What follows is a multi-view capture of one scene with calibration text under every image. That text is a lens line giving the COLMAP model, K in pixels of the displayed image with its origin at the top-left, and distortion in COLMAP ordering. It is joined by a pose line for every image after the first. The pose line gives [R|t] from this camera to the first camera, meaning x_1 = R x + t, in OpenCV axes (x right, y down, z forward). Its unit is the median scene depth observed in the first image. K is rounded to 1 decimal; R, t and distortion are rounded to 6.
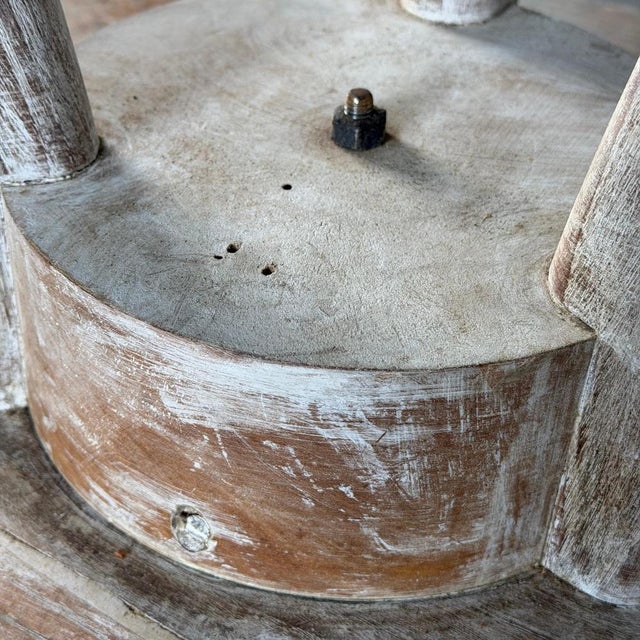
lens RADIAL K [[1188.6, 0, 320.0], [0, 1188.6, 320.0], [0, 0, 1]] dist [0.143556, -0.051989]
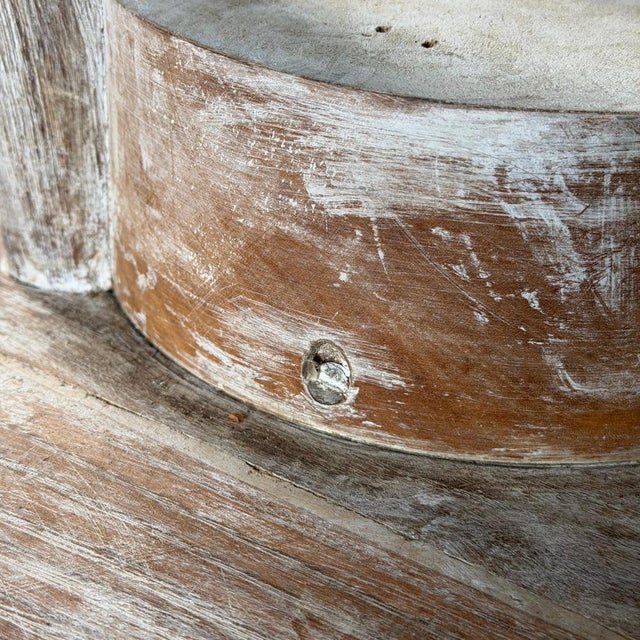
lens RADIAL K [[1188.6, 0, 320.0], [0, 1188.6, 320.0], [0, 0, 1]] dist [0.143556, -0.051989]
pose [[0.999963, 0.000687, 0.008547, -0.123247], [0.000528, 0.989966, -0.141305, 0.261263], [-0.008558, 0.141304, 0.989929, 0.186239]]
